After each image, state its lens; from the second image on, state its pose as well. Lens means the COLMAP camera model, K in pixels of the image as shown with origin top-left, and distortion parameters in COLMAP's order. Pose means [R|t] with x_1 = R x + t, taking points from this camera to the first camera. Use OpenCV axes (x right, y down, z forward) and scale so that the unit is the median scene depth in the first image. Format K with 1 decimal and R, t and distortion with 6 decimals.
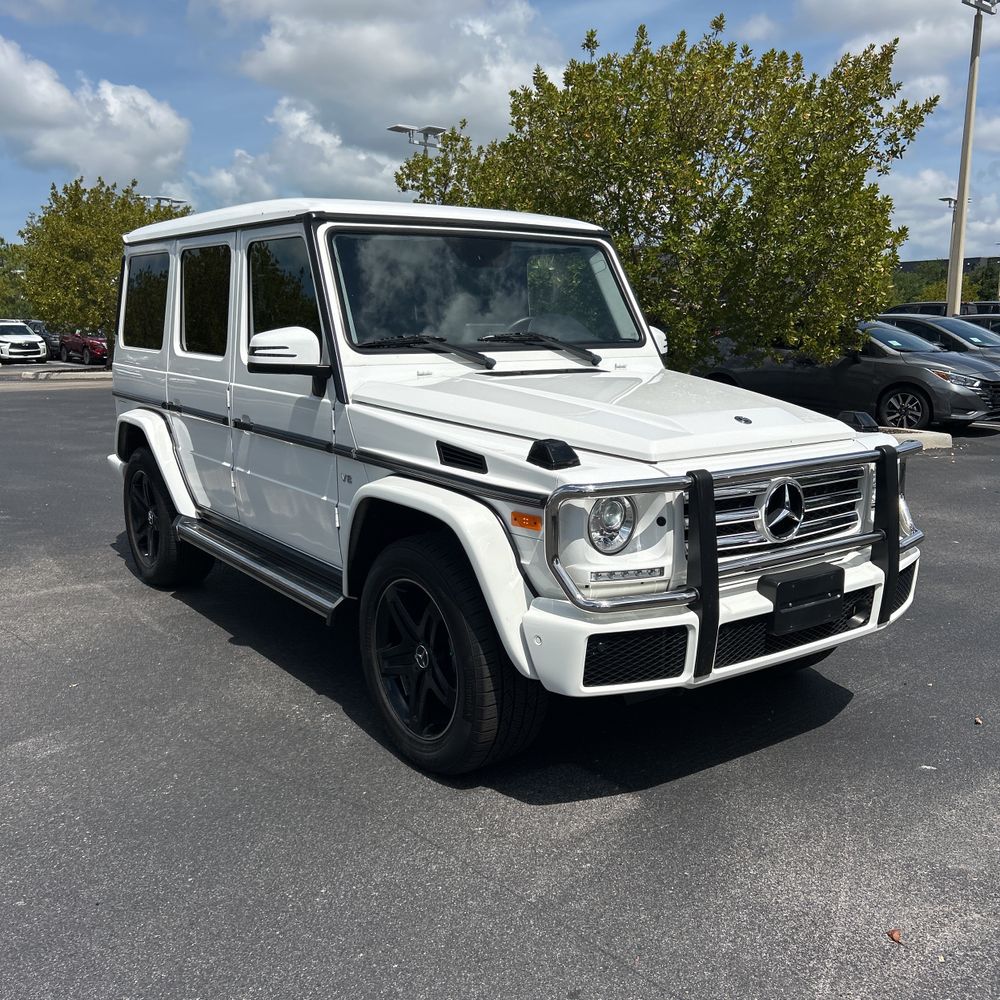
lens RADIAL K [[1011.5, 0, 501.4], [0, 1011.5, 505.6], [0, 0, 1]] dist [0.018475, 0.000000]
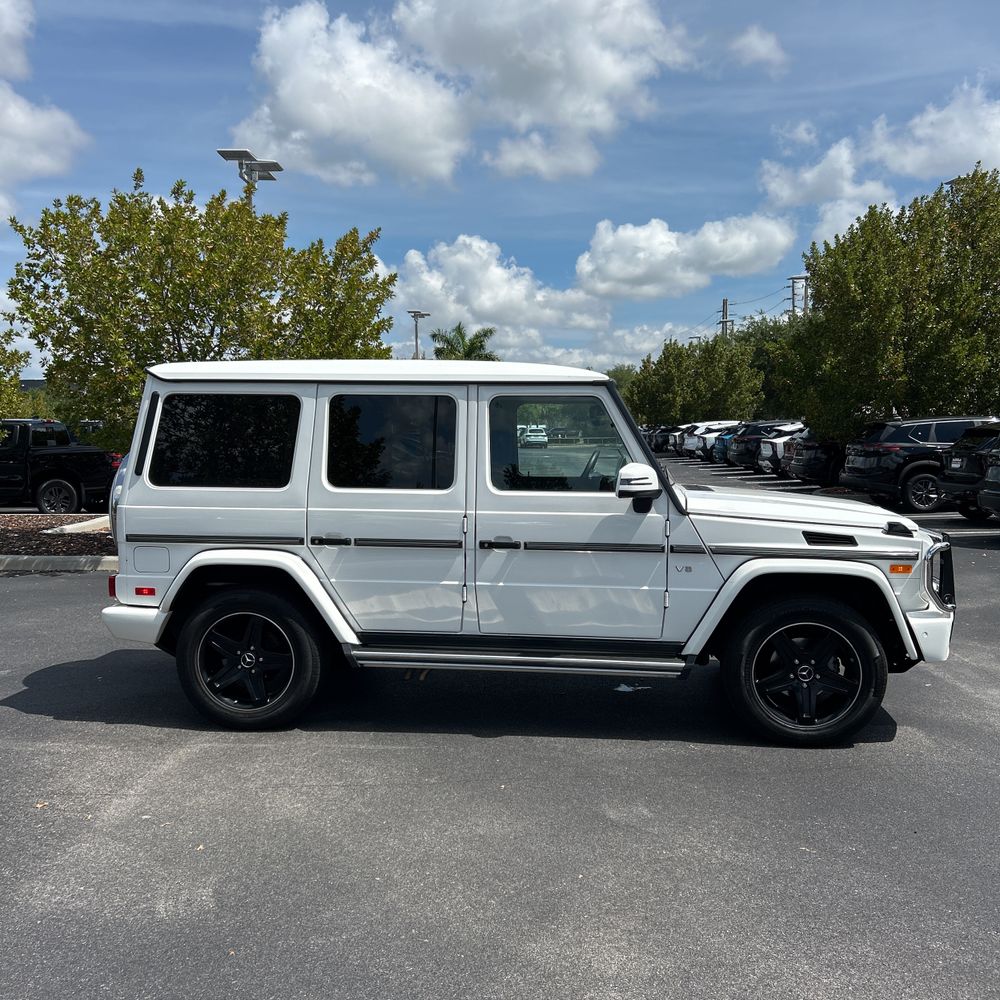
lens RADIAL K [[1011.5, 0, 500.9], [0, 1011.5, 482.1], [0, 0, 1]] dist [0.018475, 0.000000]
pose [[0.674572, -0.039628, 0.737144, -1.159872], [0.139472, 0.987416, -0.074551, -0.065403], [-0.724914, 0.153101, 0.671610, 0.197100]]
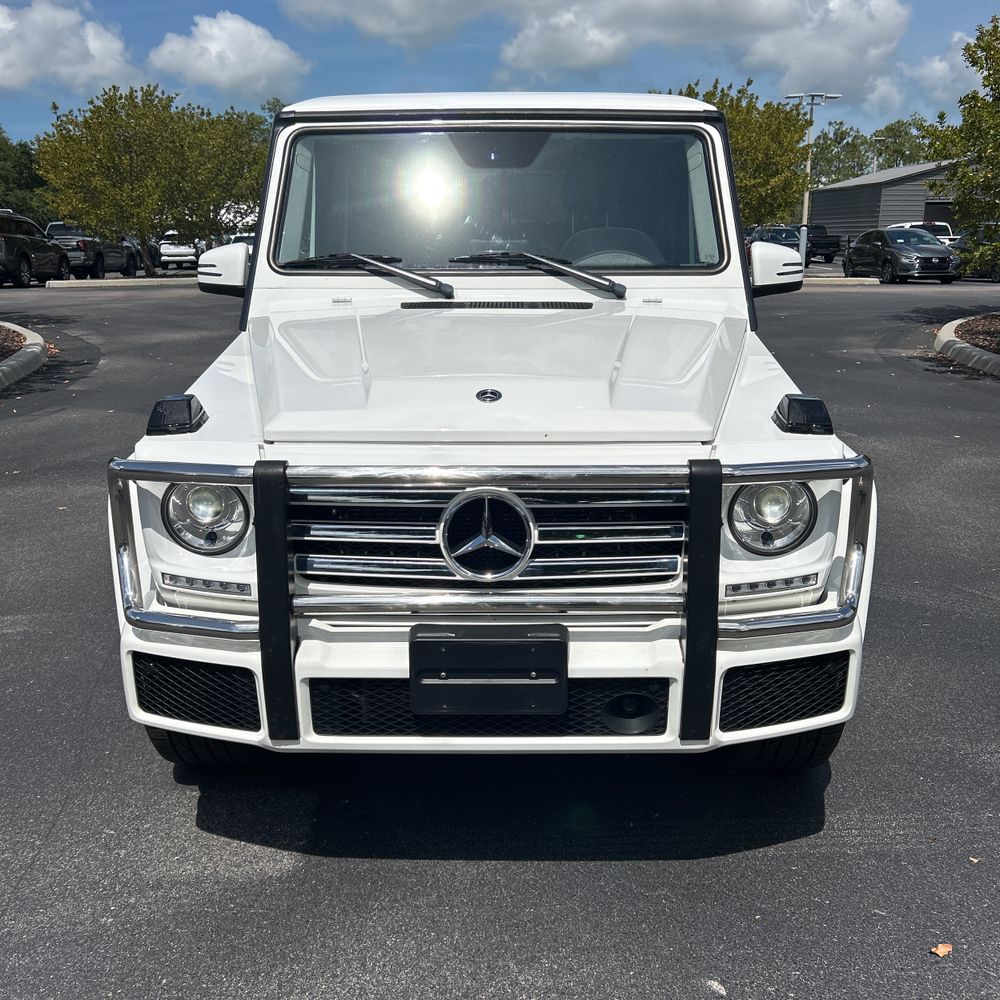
lens RADIAL K [[1011.5, 0, 502.4], [0, 1011.5, 503.7], [0, 0, 1]] dist [0.018475, 0.000000]
pose [[0.806699, 0.159375, -0.569066, 0.481309], [-0.108519, 0.986524, 0.122454, -0.071781], [0.580913, -0.037029, 0.813123, 0.337644]]
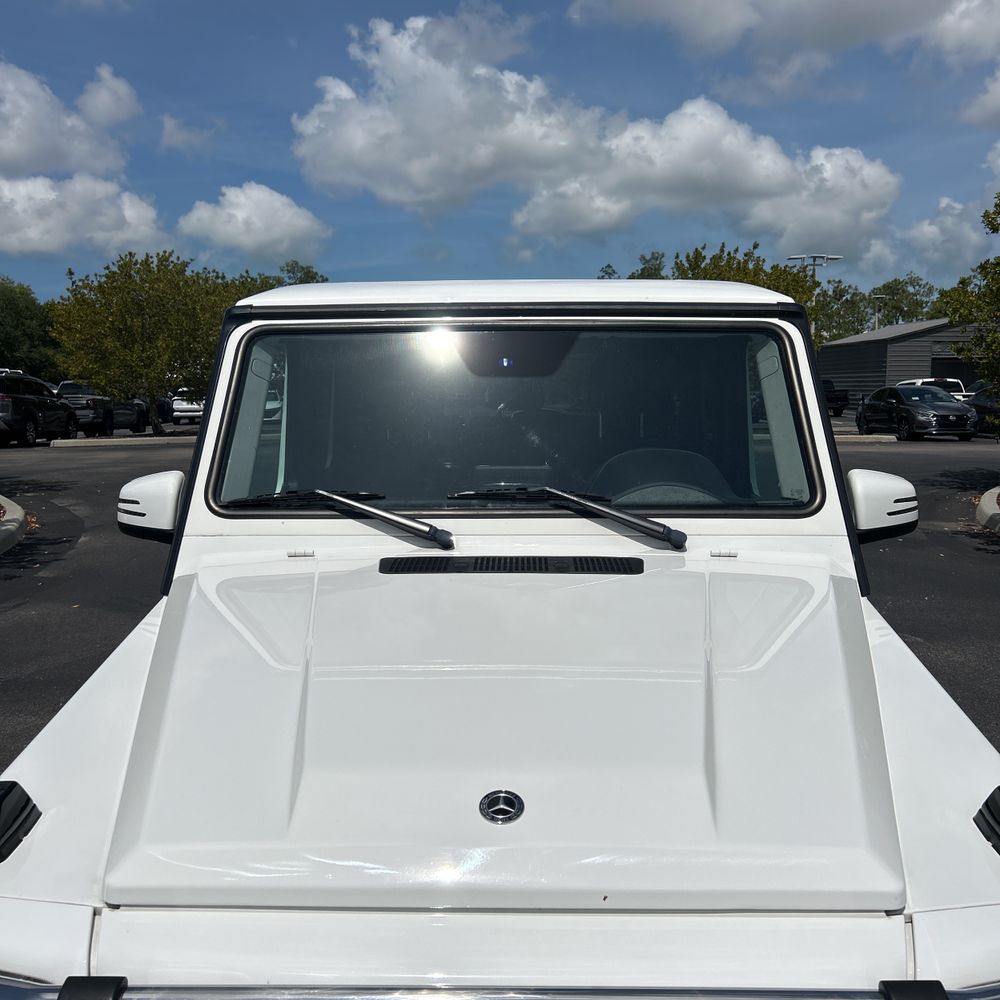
lens RADIAL K [[1011.5, 0, 498.1], [0, 1011.5, 501.9], [0, 0, 1]] dist [0.018475, 0.000000]
pose [[0.798479, 0.076053, -0.597199, 0.347896], [-0.109308, 0.993815, -0.019586, -0.144948], [0.592016, 0.080918, 0.801854, 0.502915]]
